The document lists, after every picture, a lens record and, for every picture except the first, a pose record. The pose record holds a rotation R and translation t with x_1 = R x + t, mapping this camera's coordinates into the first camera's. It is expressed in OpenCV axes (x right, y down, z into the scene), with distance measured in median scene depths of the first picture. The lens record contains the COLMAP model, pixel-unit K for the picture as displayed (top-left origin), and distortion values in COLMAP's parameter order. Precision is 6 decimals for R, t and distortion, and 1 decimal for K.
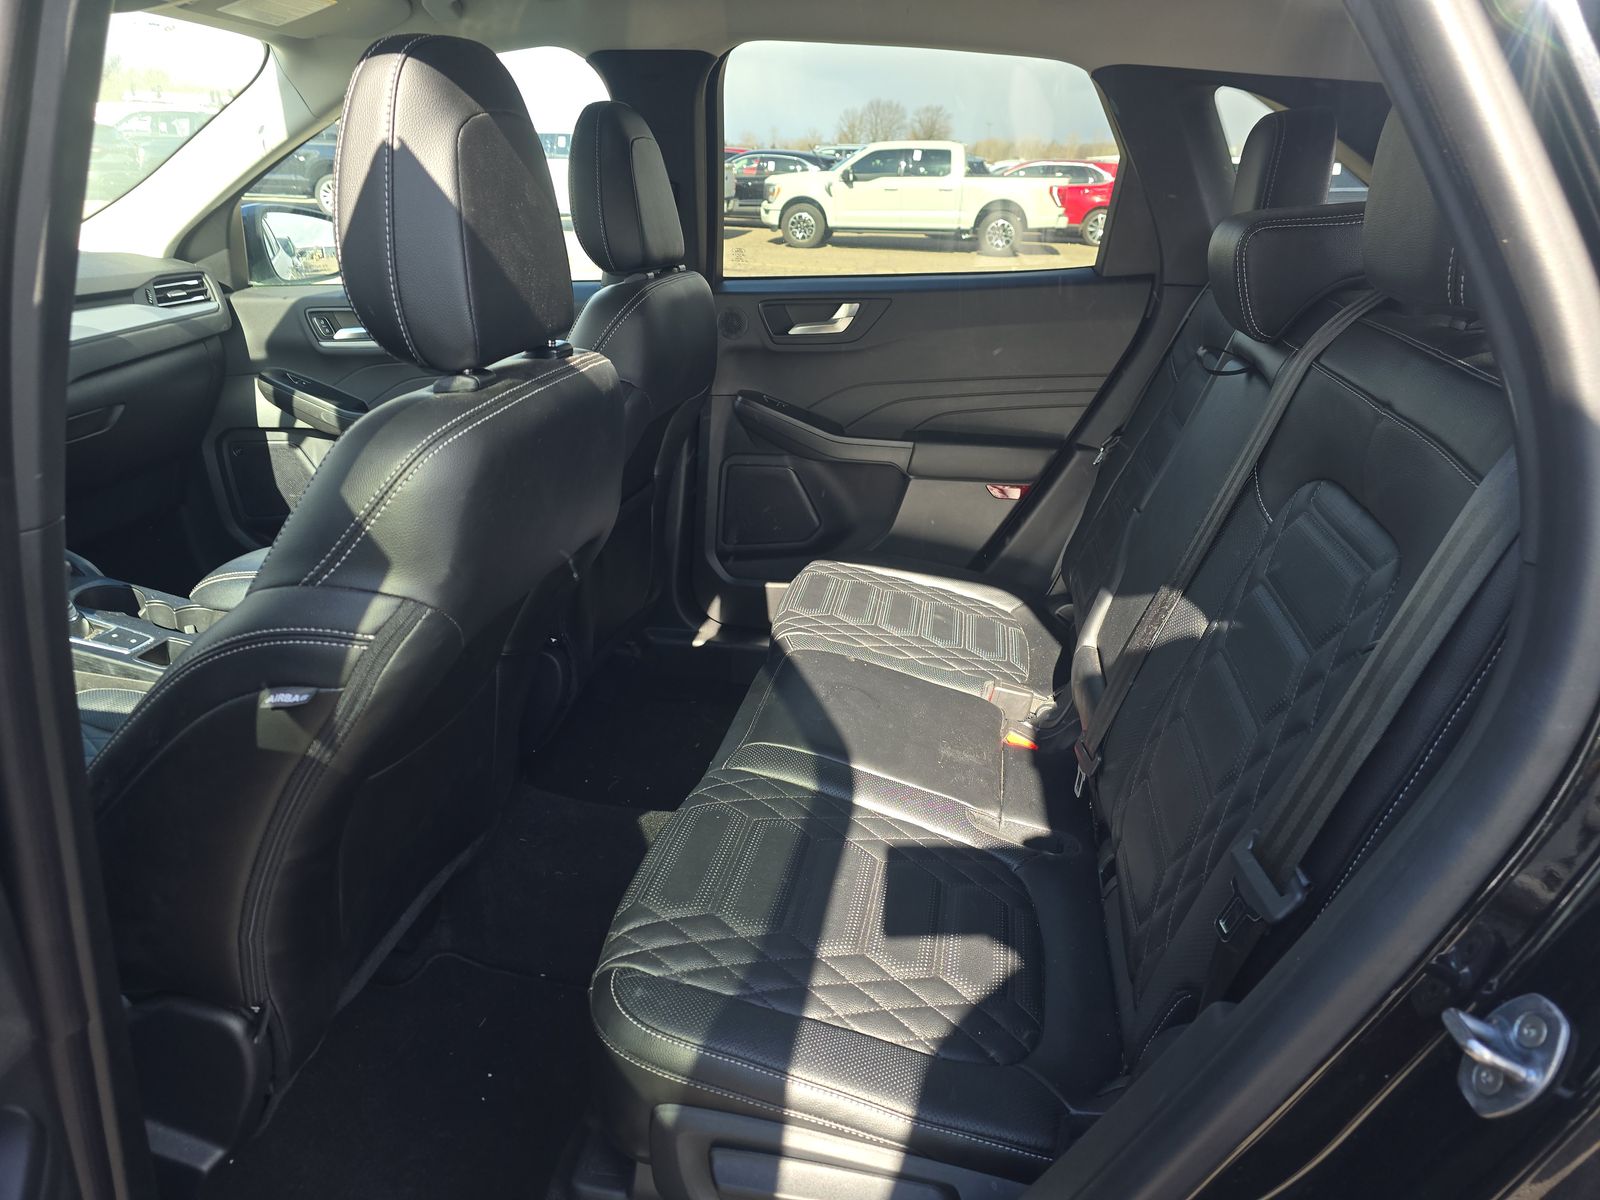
lens RADIAL K [[1092.3, 0, 811.9], [0, 1092.3, 607.7], [0, 0, 1]] dist [0.024850, -0.012777]
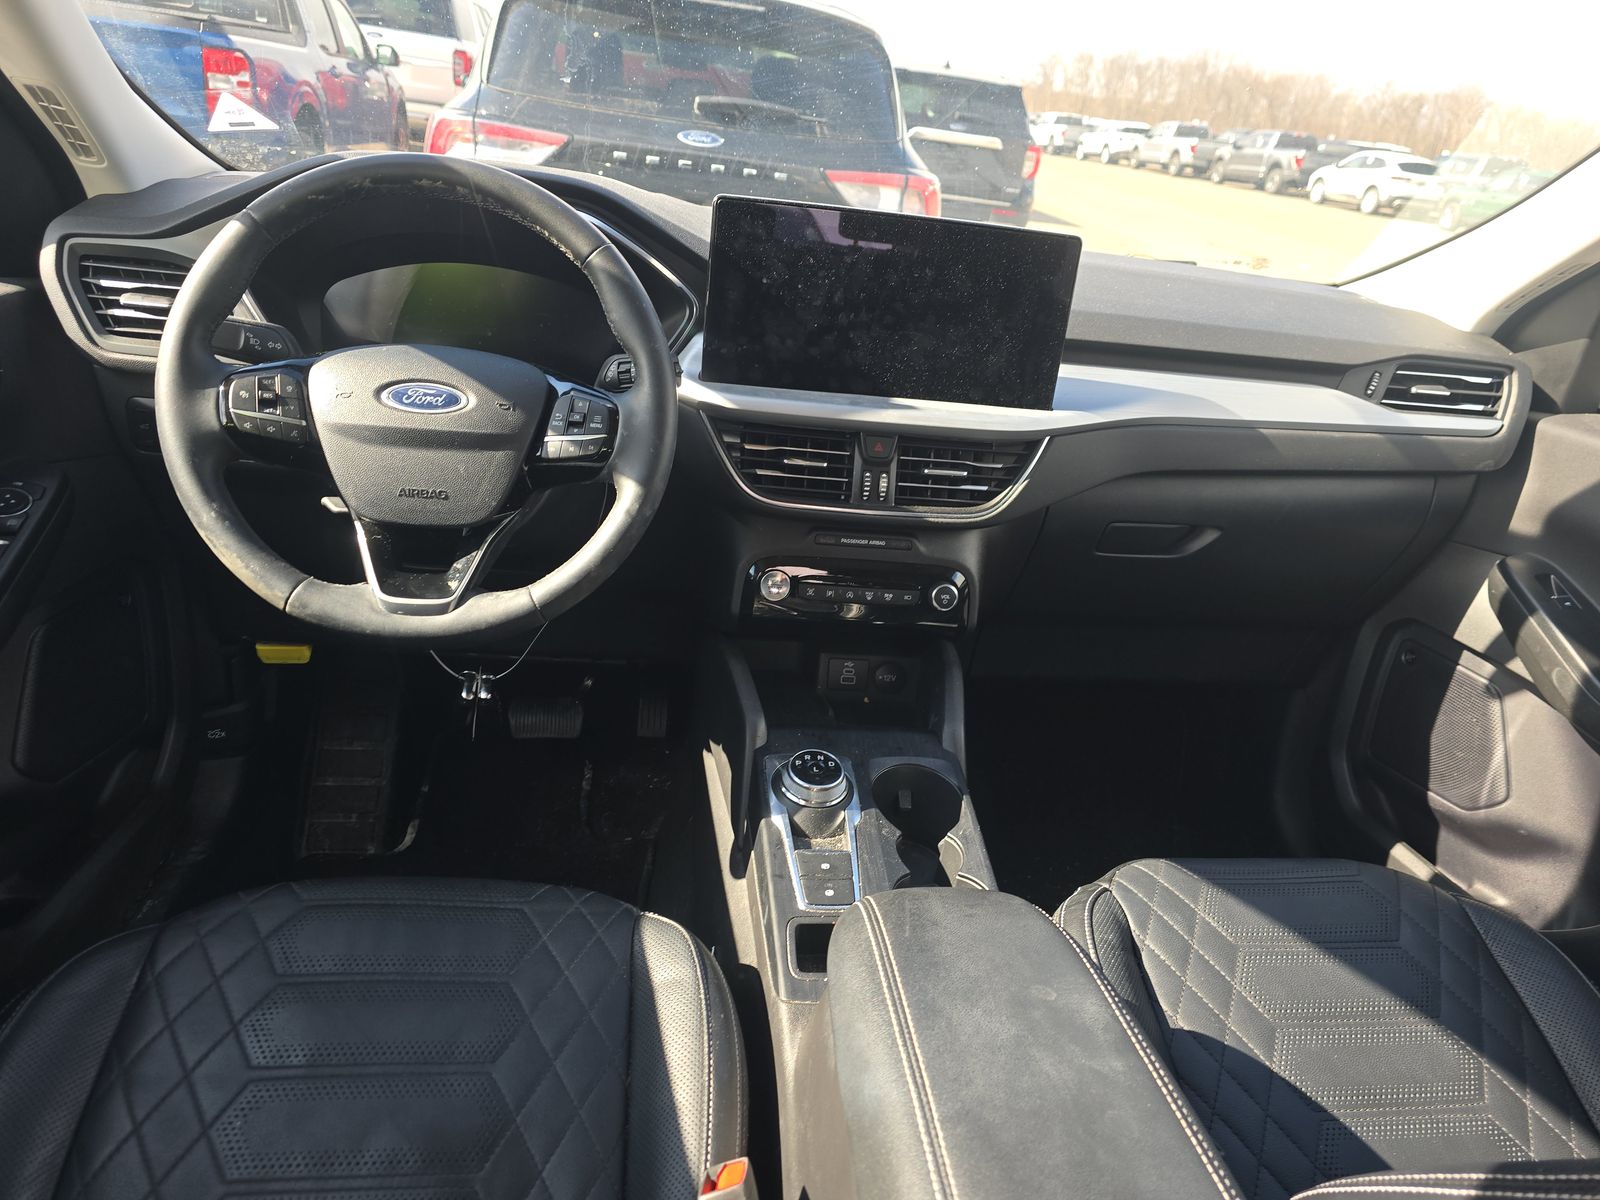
lens RADIAL K [[1092.3, 0, 782.9], [0, 1092.3, 622.7], [0, 0, 1]] dist [0.024850, -0.012777]
pose [[0.296629, 0.406078, -0.864356, -0.120331], [-0.452393, 0.856846, 0.247298, -0.158856], [0.841042, 0.317673, 0.437872, 0.467041]]
